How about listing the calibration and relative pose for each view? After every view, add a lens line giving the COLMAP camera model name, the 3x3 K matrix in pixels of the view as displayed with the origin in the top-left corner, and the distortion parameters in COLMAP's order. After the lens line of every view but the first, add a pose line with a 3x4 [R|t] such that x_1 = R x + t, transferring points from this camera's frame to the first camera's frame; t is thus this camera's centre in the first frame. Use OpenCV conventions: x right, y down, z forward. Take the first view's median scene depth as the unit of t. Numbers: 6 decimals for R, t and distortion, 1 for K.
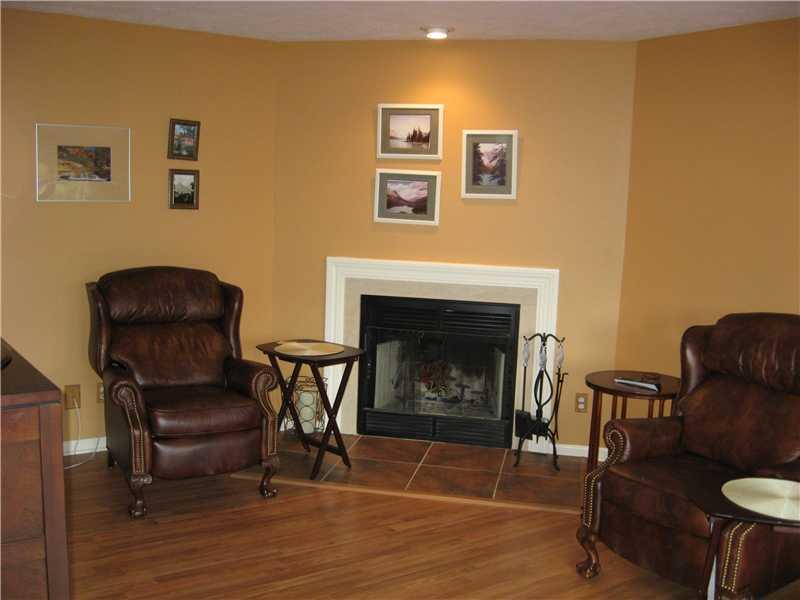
lens RADIAL K [[854.3, 0, 400.5], [0, 854.3, 300.0], [0, 0, 1]] dist [-0.128051, 0.000000]
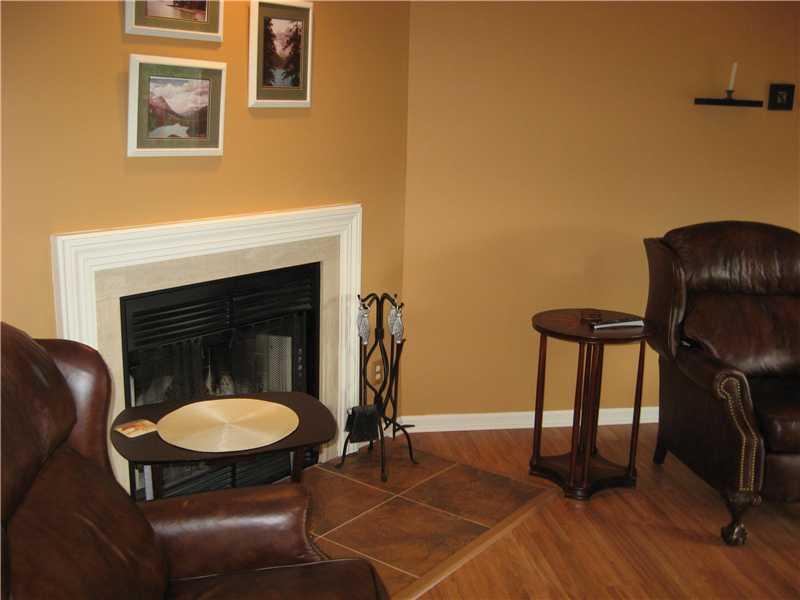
lens RADIAL K [[854.3, 0, 399.9], [0, 854.3, 299.0], [0, 0, 1]] dist [-0.128051, 0.000000]
pose [[0.418246, -0.213037, 0.882998, -0.445023], [0.110482, 0.976821, 0.183341, -0.084162], [-0.901590, 0.020874, 0.432088, 0.639702]]
